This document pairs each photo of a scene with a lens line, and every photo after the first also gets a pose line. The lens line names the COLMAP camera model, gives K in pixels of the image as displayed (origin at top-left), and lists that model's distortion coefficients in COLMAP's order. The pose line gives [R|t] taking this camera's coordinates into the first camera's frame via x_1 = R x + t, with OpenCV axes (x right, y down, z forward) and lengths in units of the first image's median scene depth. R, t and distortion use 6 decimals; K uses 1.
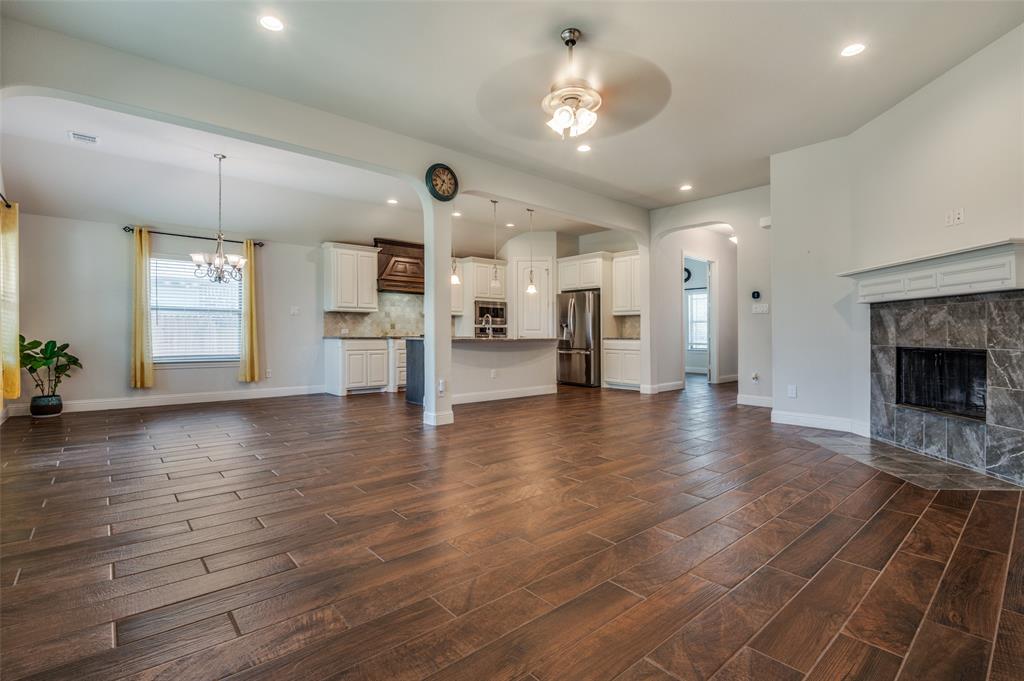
lens RADIAL K [[475.5, 0, 513.9], [0, 475.5, 342.0], [0, 0, 1]] dist [-0.019568, -0.001389]
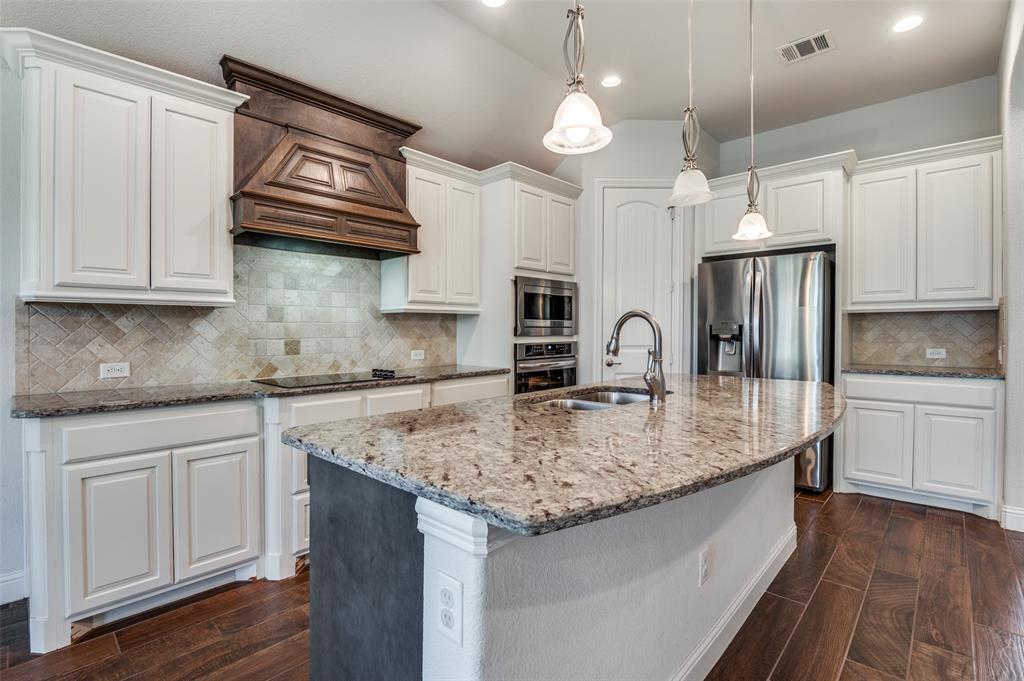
lens RADIAL K [[475.5, 0, 514.0], [0, 475.5, 336.5], [0, 0, 1]] dist [-0.019568, -0.001389]
pose [[0.995046, -0.007746, 0.099112, -0.133155], [0.008012, 0.999965, -0.002285, -0.039918], [-0.099091, 0.003068, 0.995074, 0.664527]]
